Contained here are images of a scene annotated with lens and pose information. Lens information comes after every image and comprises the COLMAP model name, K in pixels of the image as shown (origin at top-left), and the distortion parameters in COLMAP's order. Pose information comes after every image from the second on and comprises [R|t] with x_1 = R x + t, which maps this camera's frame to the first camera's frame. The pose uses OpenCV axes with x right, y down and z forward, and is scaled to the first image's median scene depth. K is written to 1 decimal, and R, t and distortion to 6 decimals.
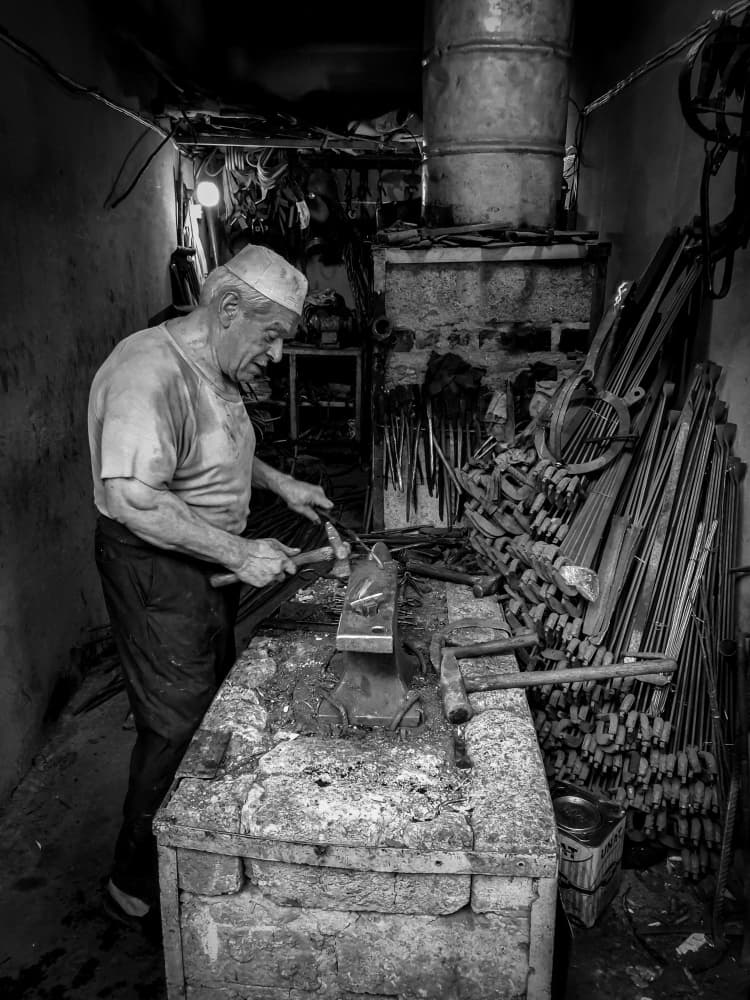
lens RADIAL K [[715.3, 0, 375.0], [0, 715.3, 500.0], [0, 0, 1]] dist [-0.003422, 0.011912]
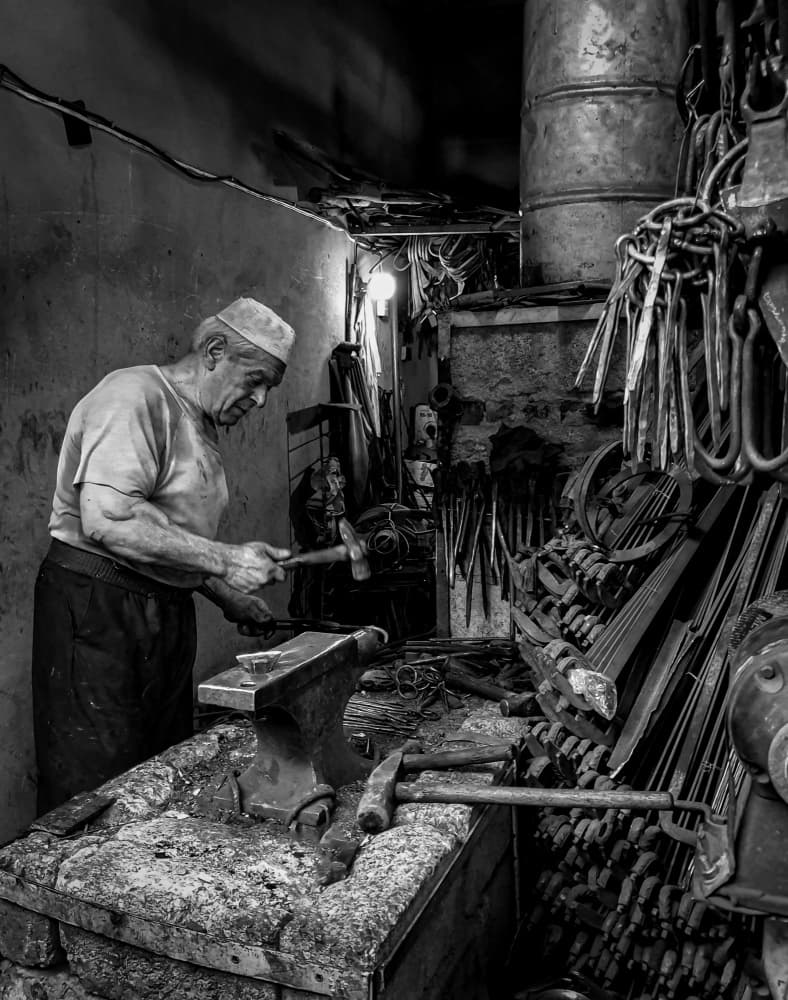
lens RADIAL K [[891.0, 0, 394.0], [0, 891.0, 500.0], [0, 0, 1]] dist [-0.001667, -0.008607]
pose [[0.955330, 0.039419, -0.292900, 0.285971], [-0.094595, 0.979712, -0.176682, 0.082071], [0.279993, 0.196496, 0.939677, -0.005937]]
